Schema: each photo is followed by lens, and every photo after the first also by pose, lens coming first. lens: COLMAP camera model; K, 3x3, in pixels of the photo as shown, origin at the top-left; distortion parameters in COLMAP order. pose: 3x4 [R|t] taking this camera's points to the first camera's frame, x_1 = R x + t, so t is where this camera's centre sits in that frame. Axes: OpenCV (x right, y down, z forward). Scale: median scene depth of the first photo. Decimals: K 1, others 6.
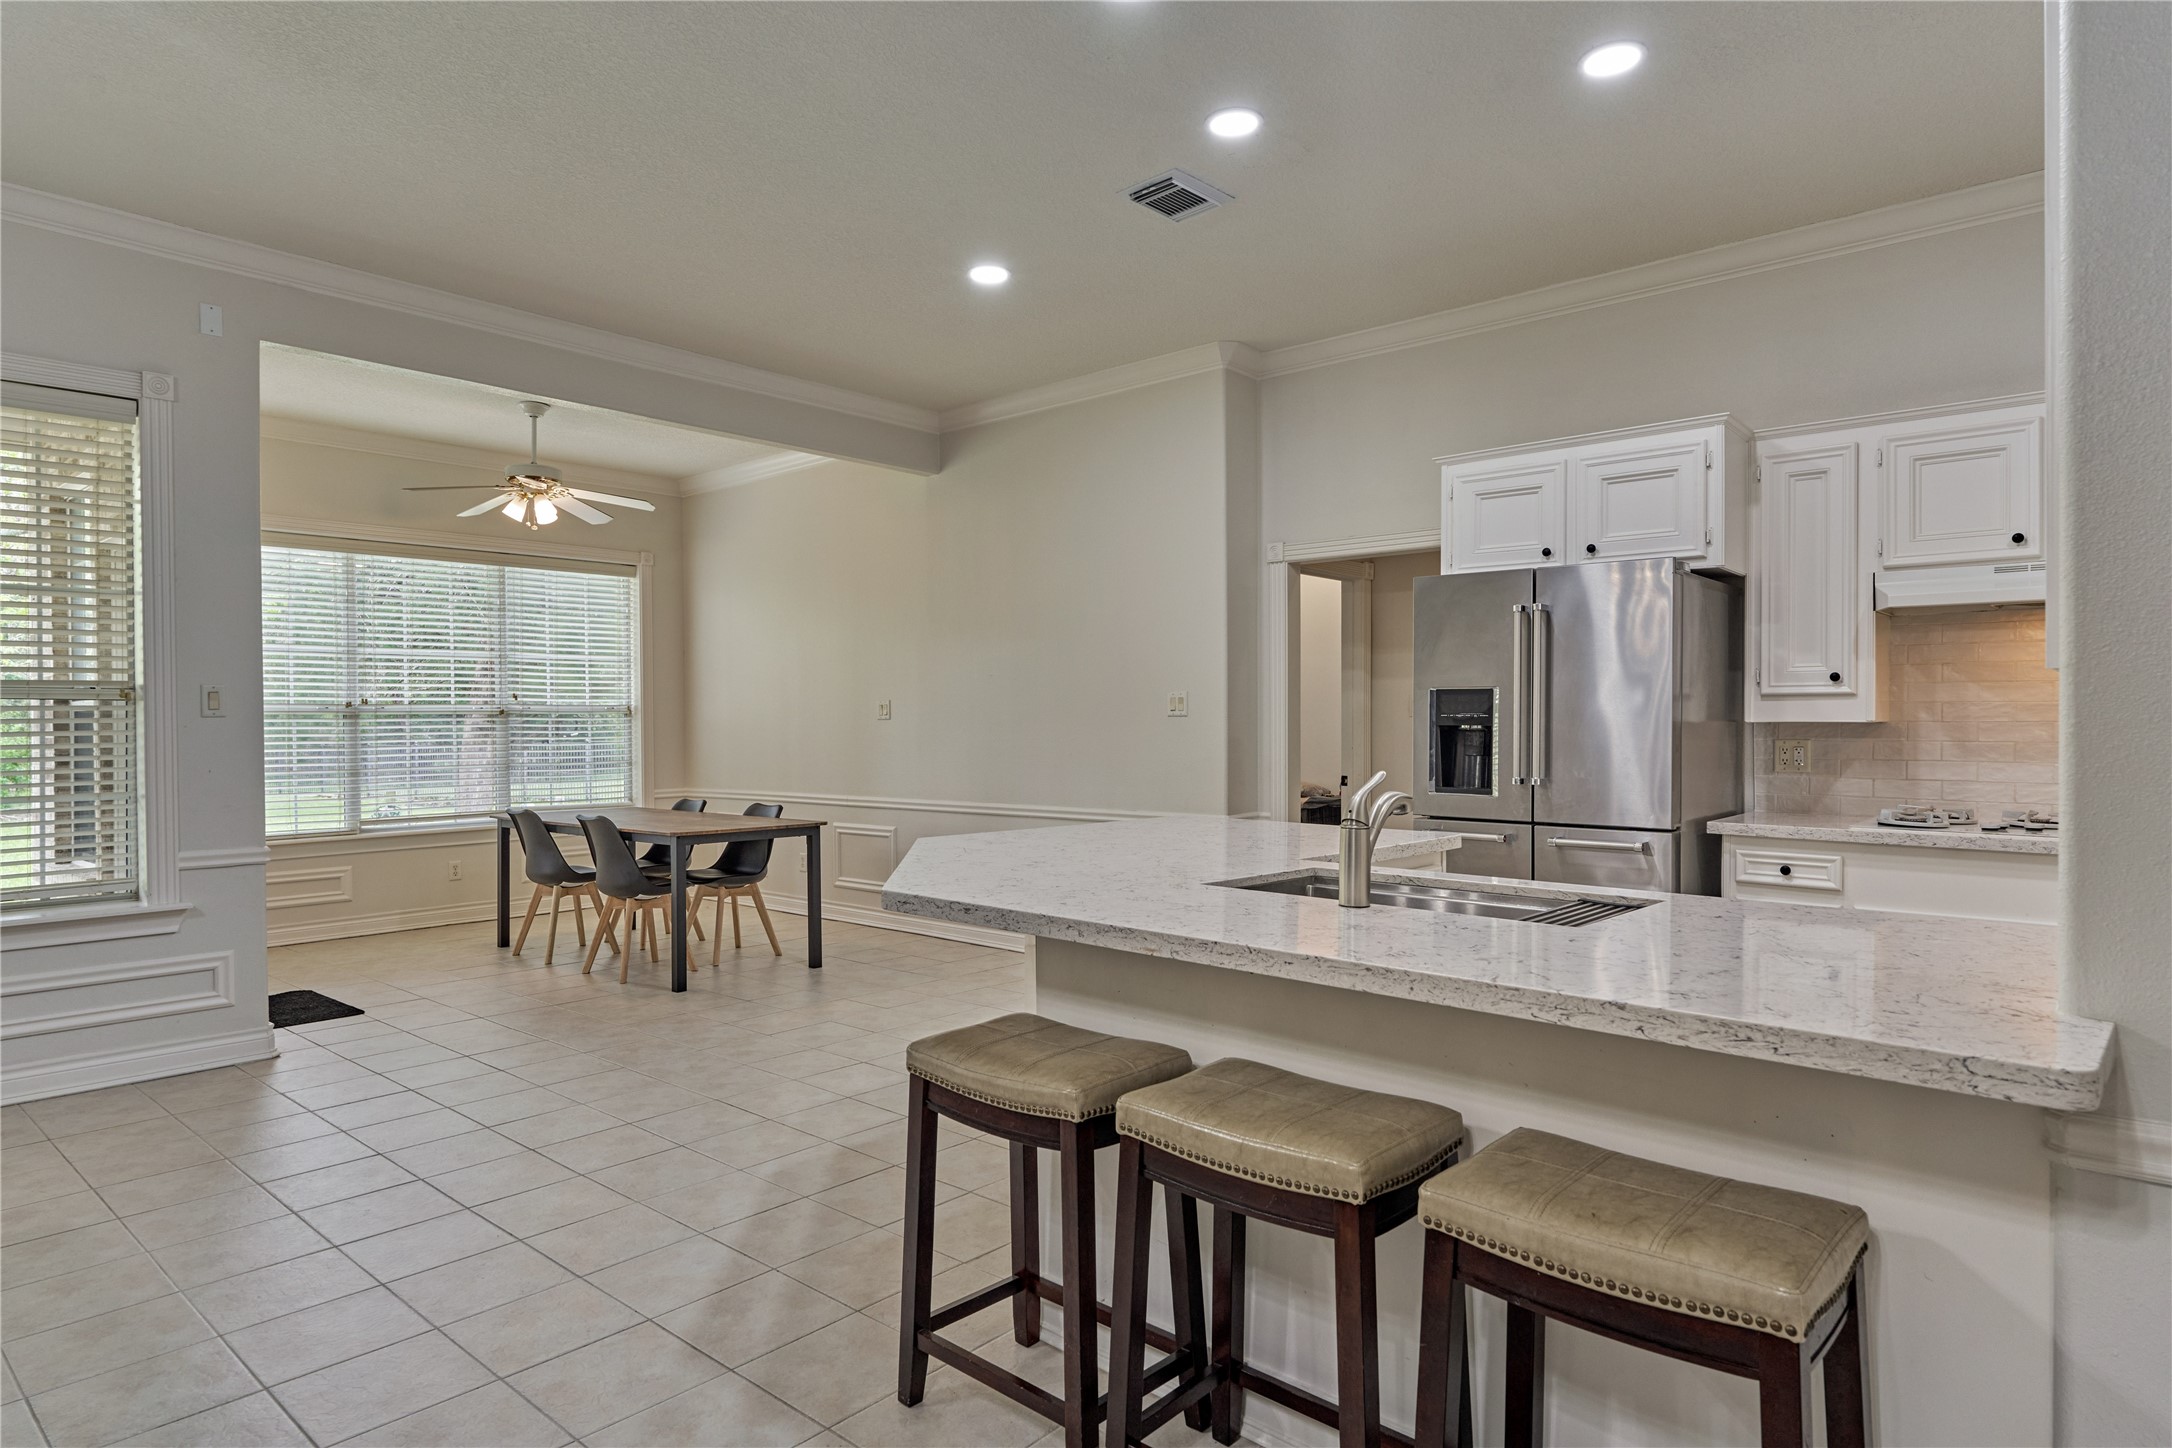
lens RADIAL K [[1224.7, 0, 1094.7], [0, 1224.7, 728.6], [0, 0, 1]] dist [-0.001036, -0.001114]
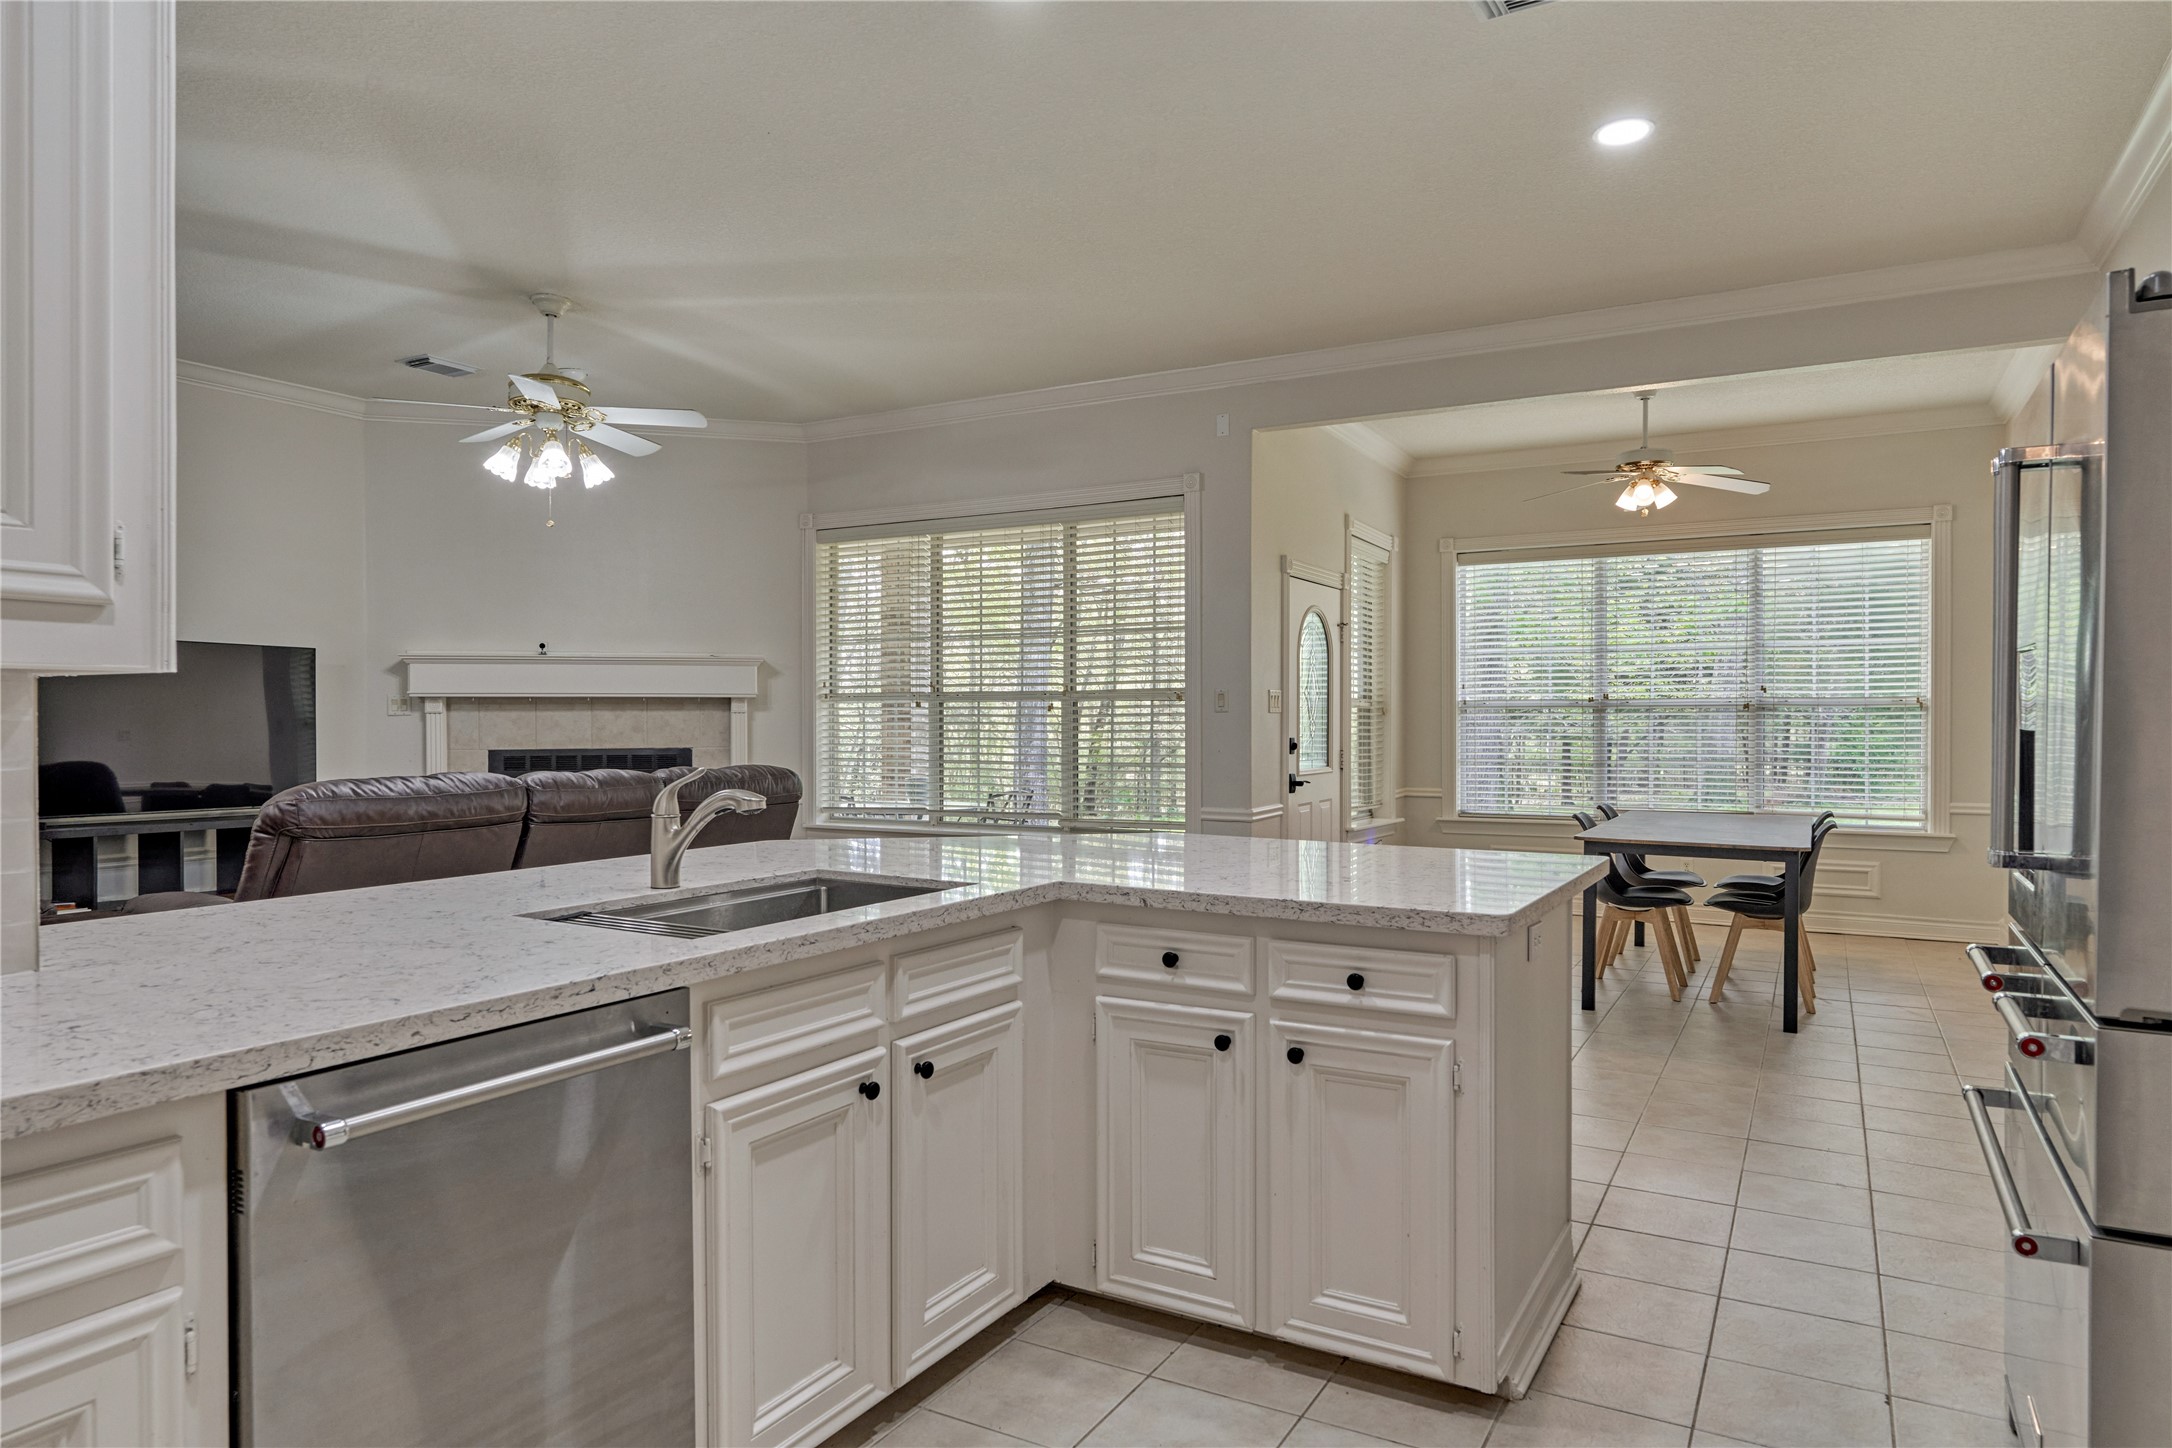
lens RADIAL K [[1333.0, 0, 1079.1], [0, 1333.0, 728.9], [0, 0, 1]] dist [0.000847, 0.005041]
pose [[0.194295, 0.012331, -0.980866, 0.722678], [-0.010930, 0.999886, 0.010405, -0.004279], [0.980882, 0.008699, 0.194408, 0.545643]]
